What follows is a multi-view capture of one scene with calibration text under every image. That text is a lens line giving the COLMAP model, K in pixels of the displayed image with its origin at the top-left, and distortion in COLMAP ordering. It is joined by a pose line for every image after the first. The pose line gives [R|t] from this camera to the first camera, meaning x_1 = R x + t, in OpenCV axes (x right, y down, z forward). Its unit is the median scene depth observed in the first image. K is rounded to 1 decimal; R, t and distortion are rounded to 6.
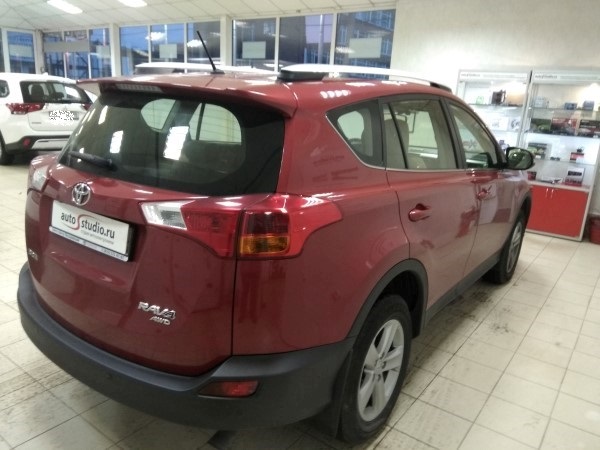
lens RADIAL K [[478.2, 0, 300.0], [0, 478.2, 225.0], [0, 0, 1]] dist [0.016017, -0.010516]
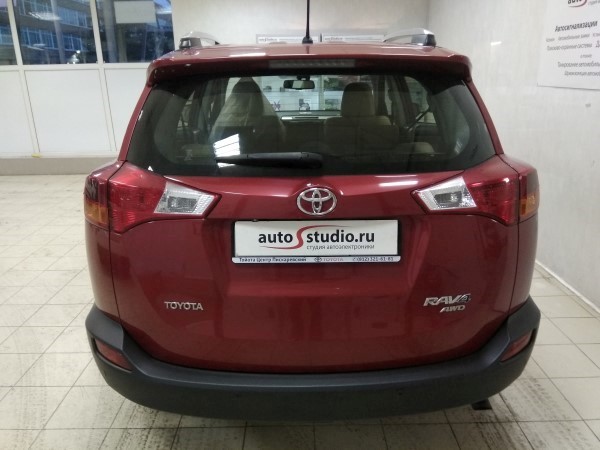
lens RADIAL K [[478.2, 0, 300.0], [0, 478.2, 225.0], [0, 0, 1]] dist [0.016017, -0.010516]
pose [[0.807958, -0.245853, 0.535500, -0.913349], [0.213300, 0.969195, 0.123141, -0.129155], [-0.549278, 0.014729, 0.835510, 0.343224]]
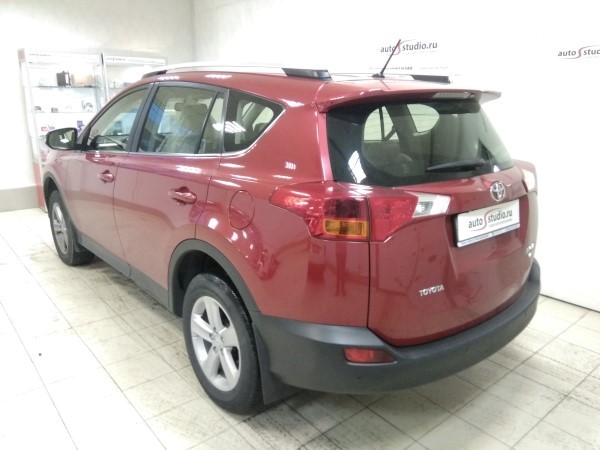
lens RADIAL K [[478.2, 0, 300.0], [0, 478.2, 225.0], [0, 0, 1]] dist [0.016017, -0.010516]
pose [[0.242499, -0.308025, 0.919954, -1.641571], [0.251634, 0.935775, 0.246992, -0.390109], [-0.936950, 0.171596, 0.304434, 1.101928]]
